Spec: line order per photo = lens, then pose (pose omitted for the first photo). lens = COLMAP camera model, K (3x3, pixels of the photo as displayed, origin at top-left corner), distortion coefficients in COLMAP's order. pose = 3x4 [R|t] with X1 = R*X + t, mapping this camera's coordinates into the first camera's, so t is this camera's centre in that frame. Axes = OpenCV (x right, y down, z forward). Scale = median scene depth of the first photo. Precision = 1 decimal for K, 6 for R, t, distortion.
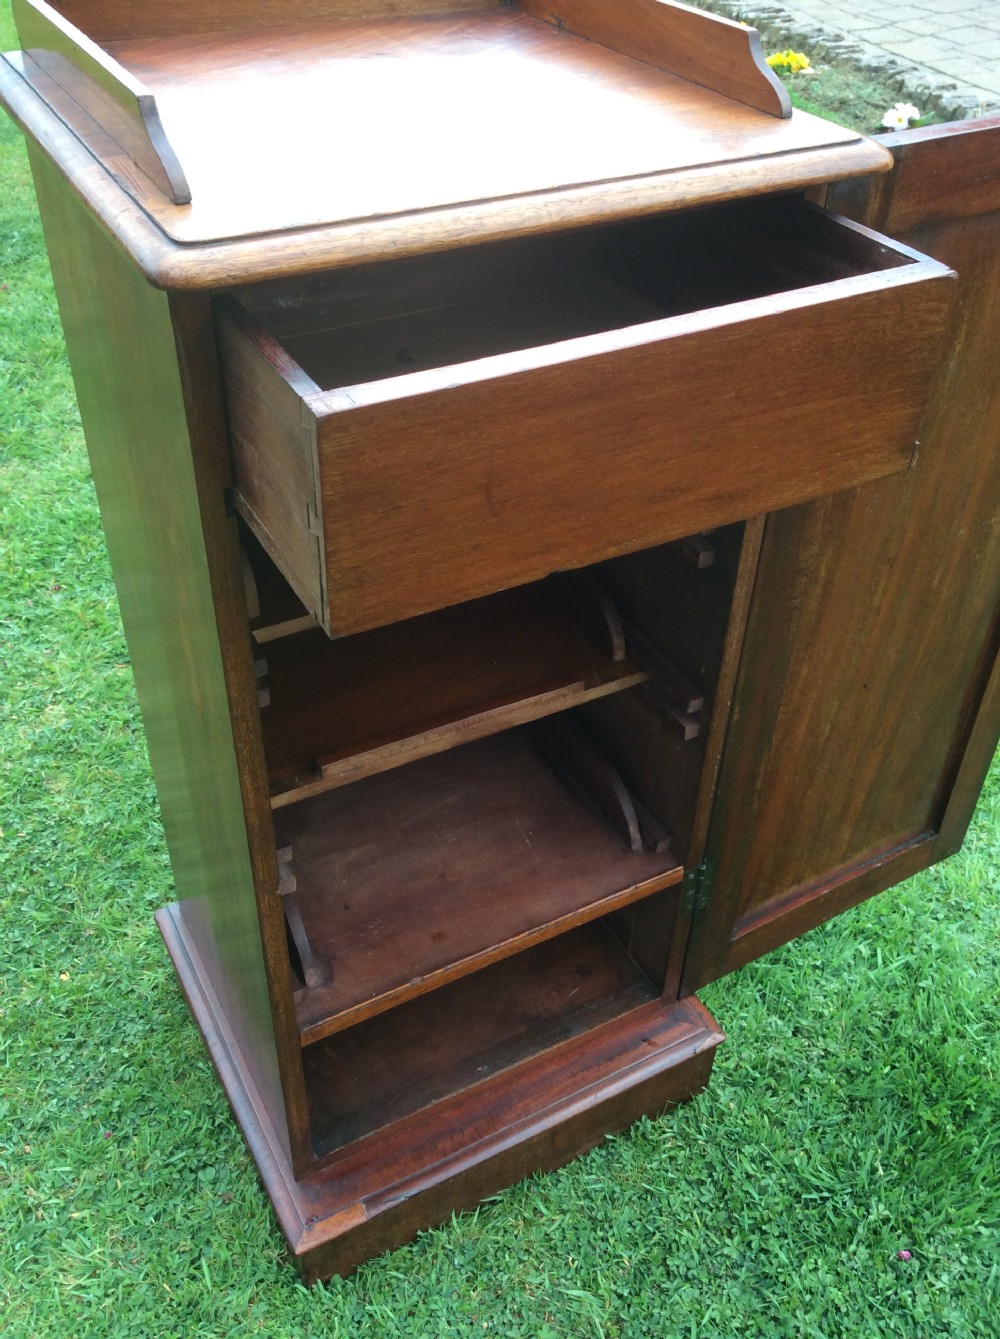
lens RADIAL K [[1248.2, 0, 504.6], [0, 1248.2, 675.7], [0, 0, 1]] dist [0.062562, -0.107955]
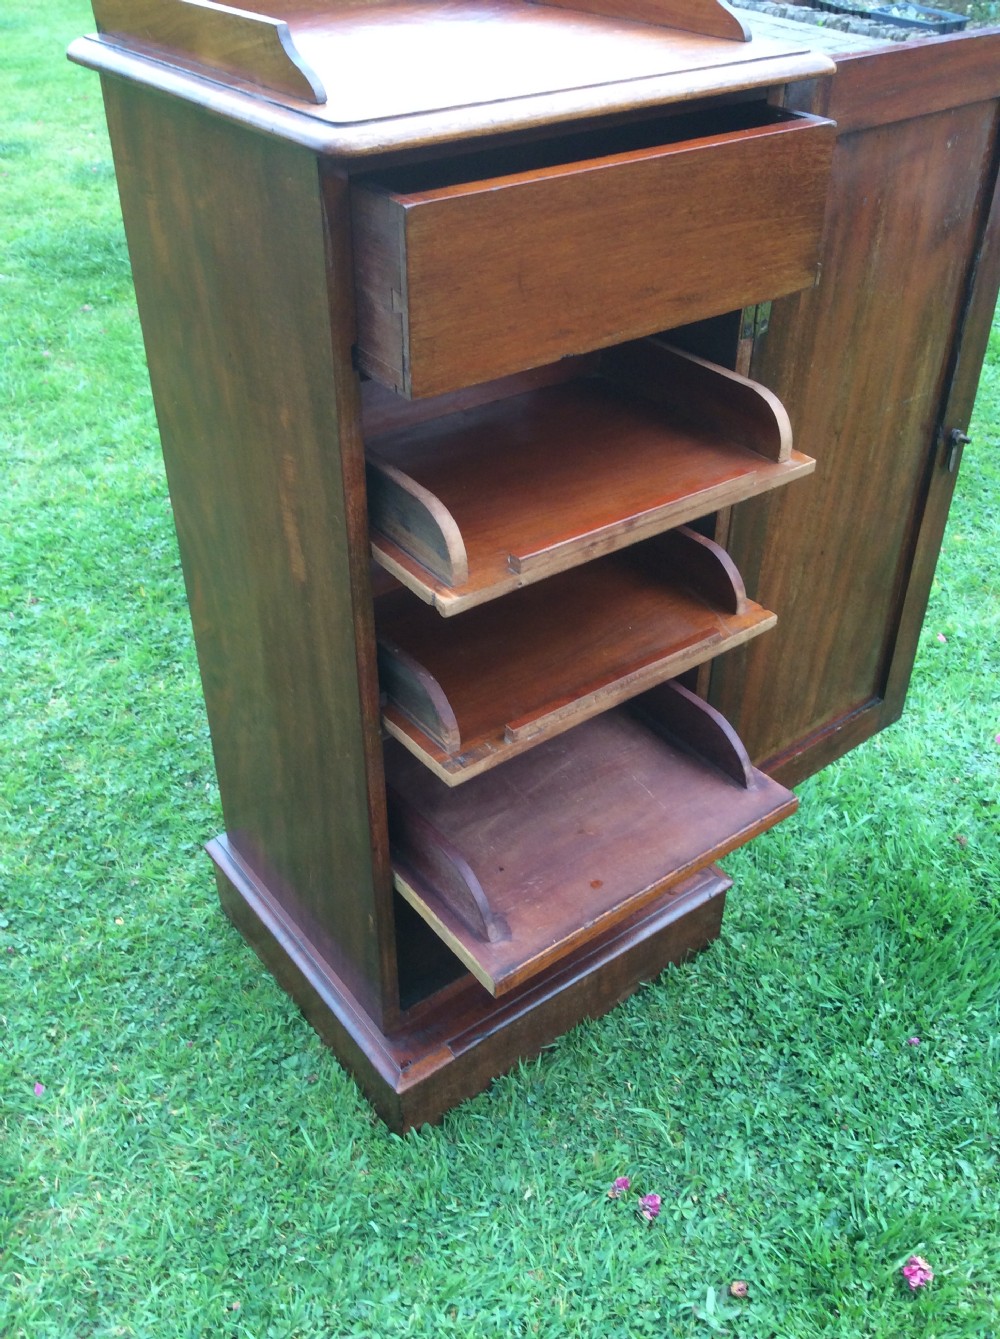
lens RADIAL K [[1235.1, 0, 496.7], [0, 1235.1, 671.9], [0, 0, 1]] dist [0.149713, -0.334361]
pose [[0.990041, -0.104411, 0.094428, -0.124816], [0.109258, 0.992868, -0.047697, 0.129686], [-0.088774, 0.057539, 0.994388, -0.117770]]
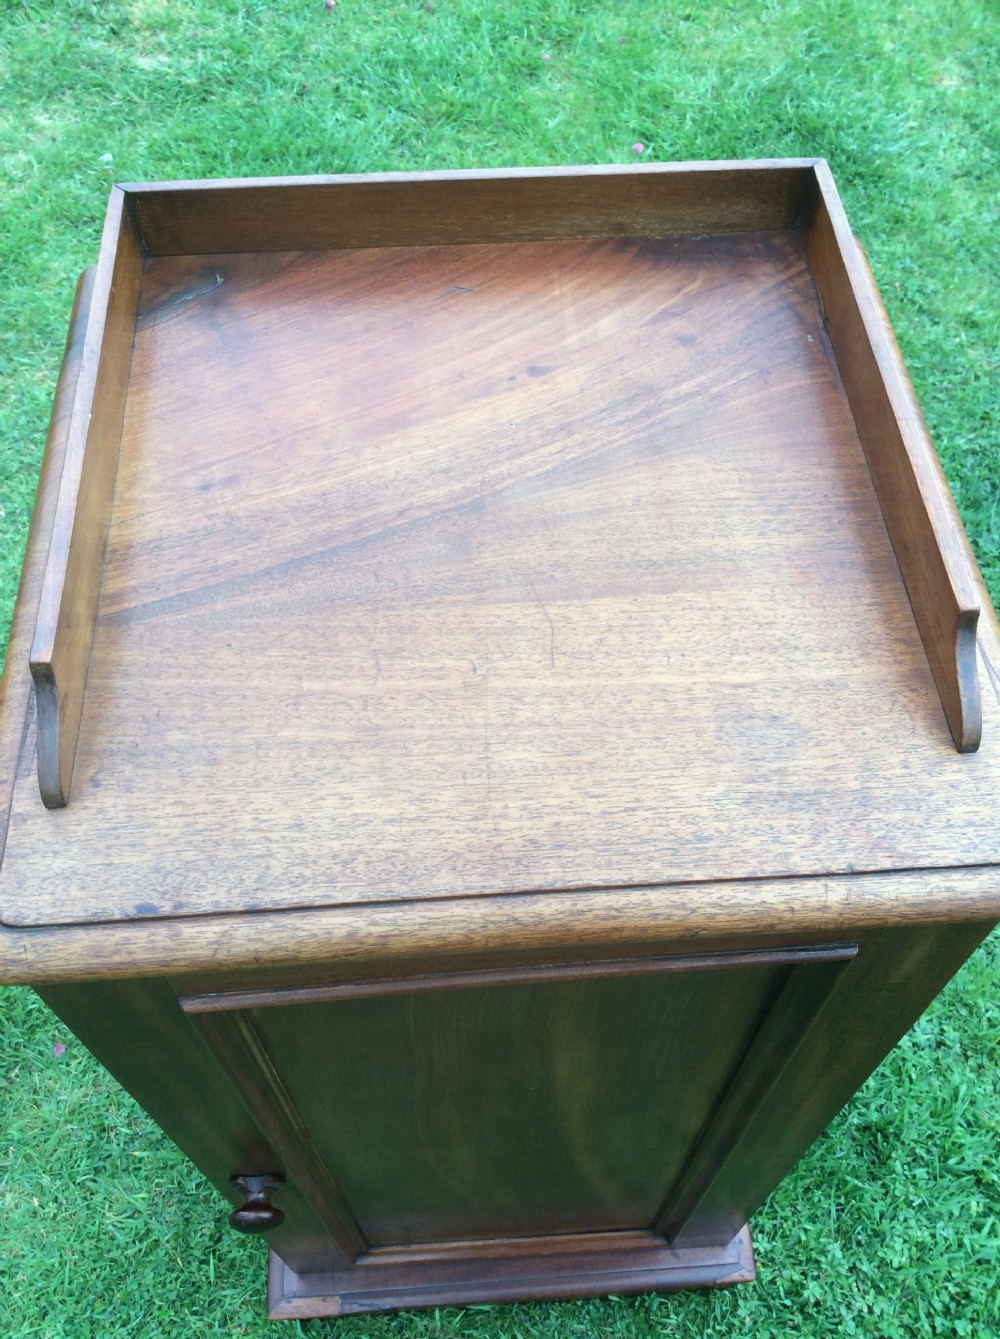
lens RADIAL K [[1265.6, 0, 501.7], [0, 1265.6, 704.3], [0, 0, 1]] dist [-0.005702, -0.006726]
pose [[0.909295, 0.336914, -0.244278, 0.090631], [-0.249991, 0.911501, 0.326603, -0.369719], [0.332697, -0.235911, 0.913049, 0.172658]]
